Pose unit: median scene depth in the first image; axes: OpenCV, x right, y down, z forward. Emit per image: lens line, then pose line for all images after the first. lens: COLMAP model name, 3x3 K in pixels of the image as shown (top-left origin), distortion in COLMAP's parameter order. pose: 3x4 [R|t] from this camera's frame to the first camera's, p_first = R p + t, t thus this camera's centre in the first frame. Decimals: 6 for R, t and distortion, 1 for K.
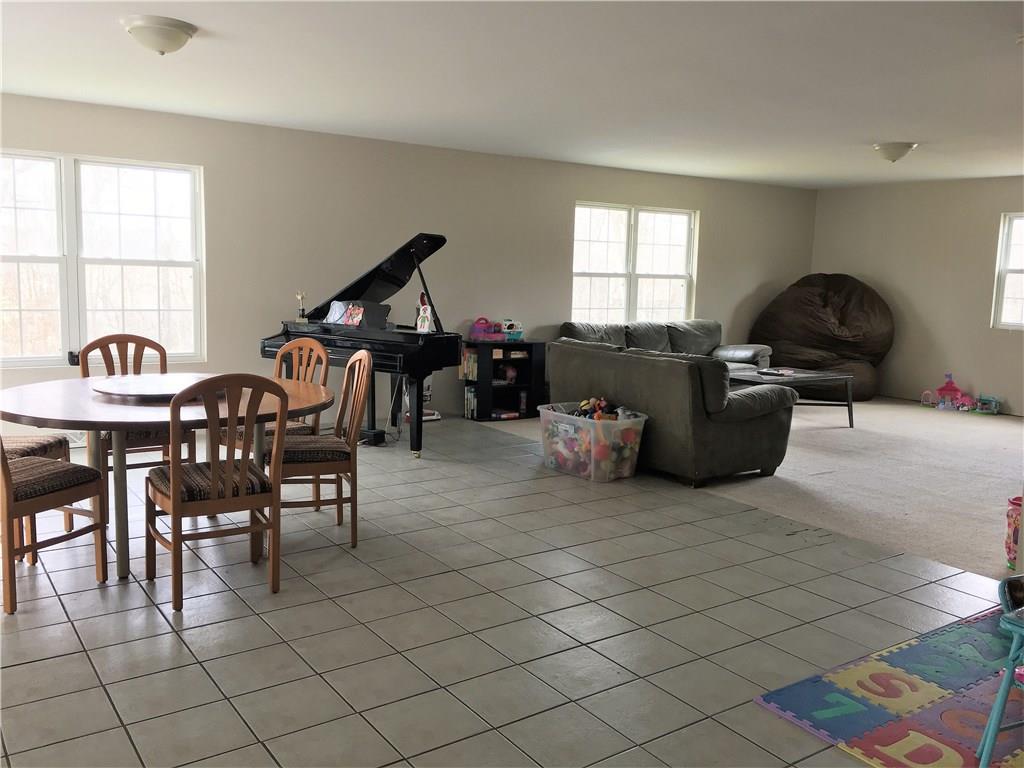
lens RADIAL K [[891.8, 0, 518.9], [0, 891.8, 388.5], [0, 0, 1]] dist [0.080301, -0.026892]
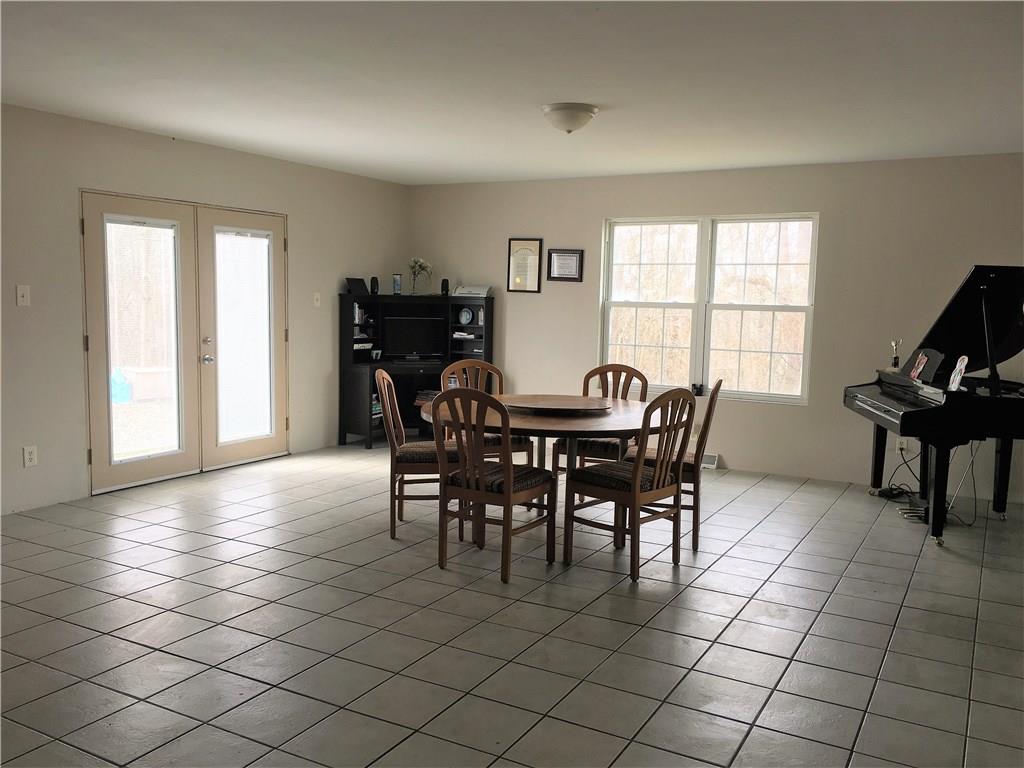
lens RADIAL K [[891.8, 0, 517.3], [0, 891.8, 401.5], [0, 0, 1]] dist [0.080301, -0.026892]
pose [[0.448753, 0.094343, -0.888662, 0.754183], [-0.134973, 0.990160, 0.036960, -0.050327], [0.883404, 0.103359, 0.457071, 0.471250]]
